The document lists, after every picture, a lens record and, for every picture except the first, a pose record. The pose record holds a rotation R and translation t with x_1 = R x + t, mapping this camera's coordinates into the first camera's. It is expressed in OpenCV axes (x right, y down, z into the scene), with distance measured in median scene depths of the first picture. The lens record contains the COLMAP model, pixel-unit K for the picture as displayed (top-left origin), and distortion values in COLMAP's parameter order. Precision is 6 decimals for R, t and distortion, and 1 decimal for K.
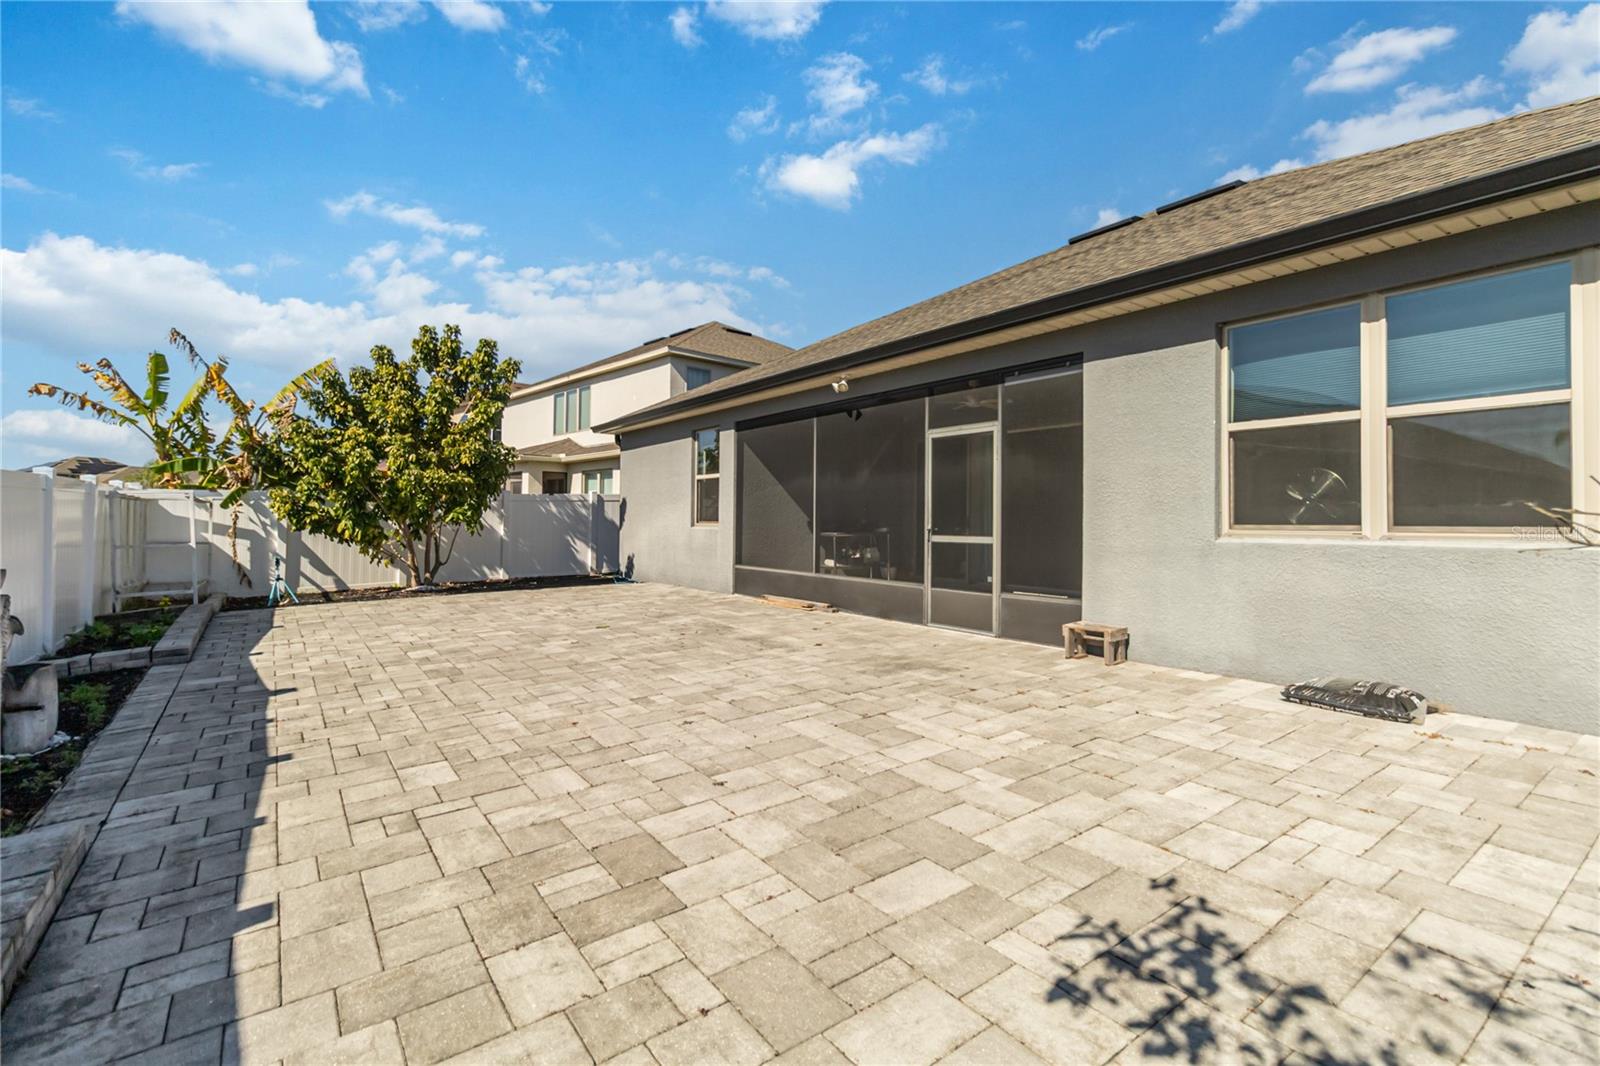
lens RADIAL K [[750.6, 0, 801.4], [0, 750.6, 498.4], [0, 0, 1]] dist [-0.002341, 0.000442]
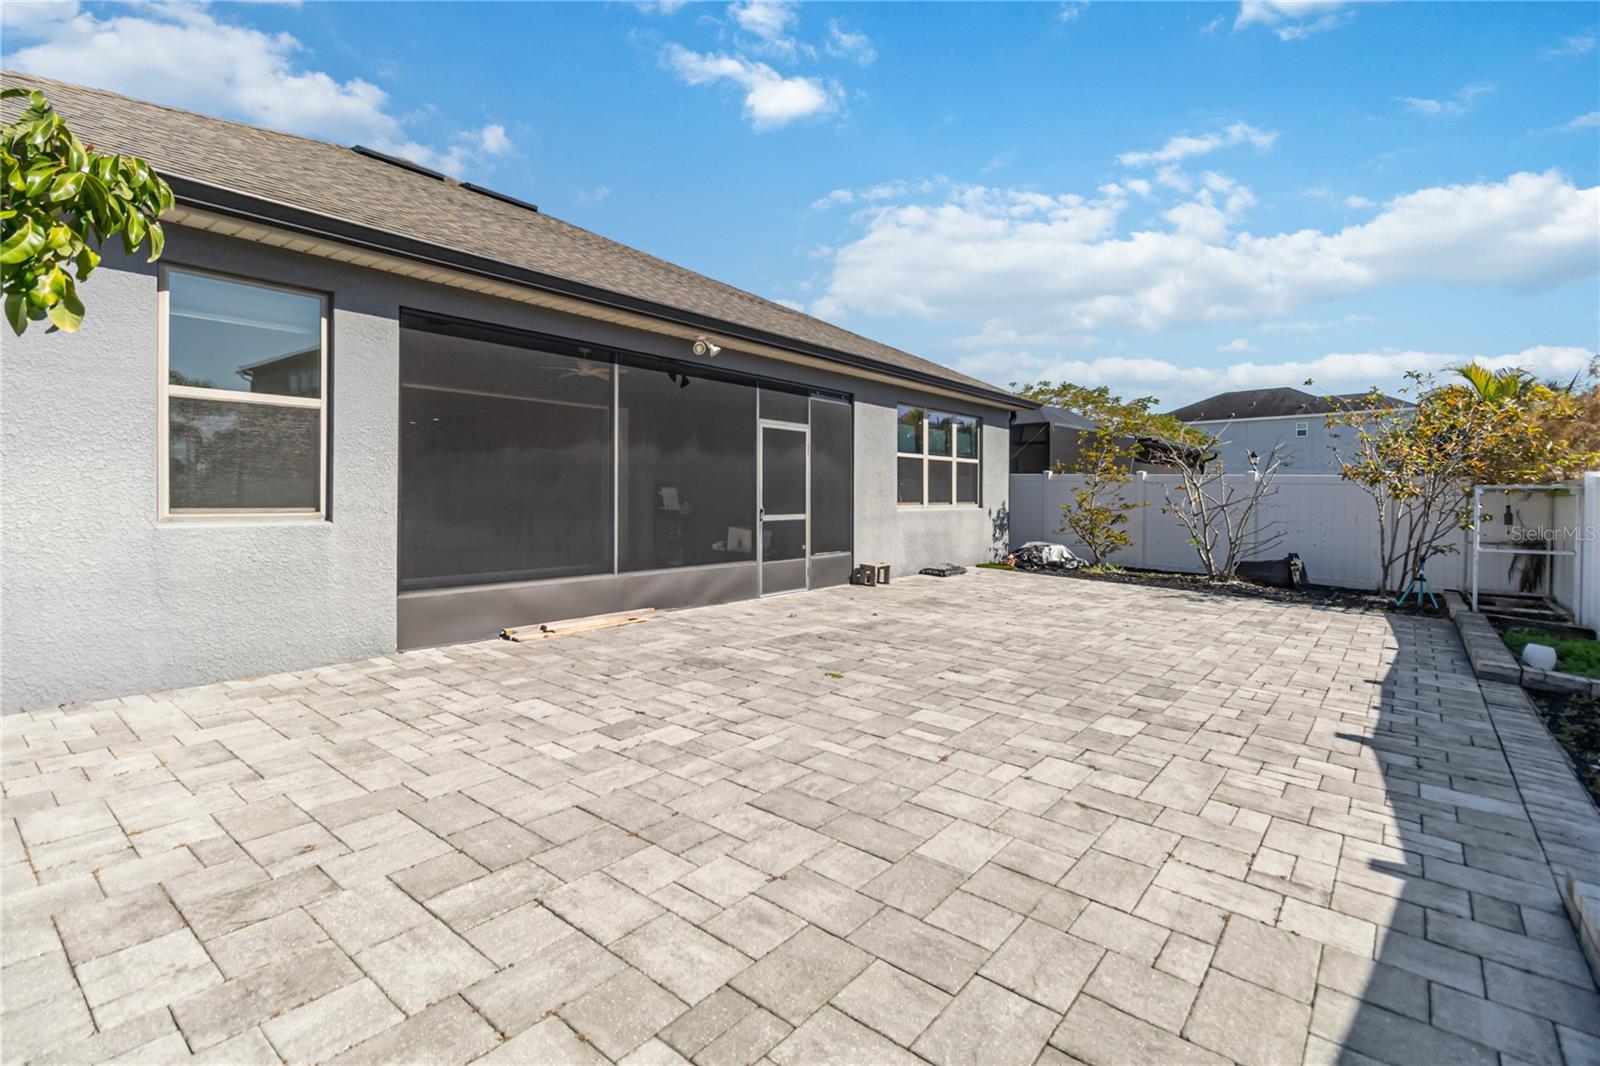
lens RADIAL K [[750.6, 0, 801.4], [0, 750.6, 498.4], [0, 0, 1]] dist [-0.002341, 0.000442]
pose [[-0.273818, 0.002101, 0.961779, -0.988570], [-0.021754, 0.999728, -0.008377, 0.035689], [-0.961536, -0.023216, -0.273698, 1.364951]]
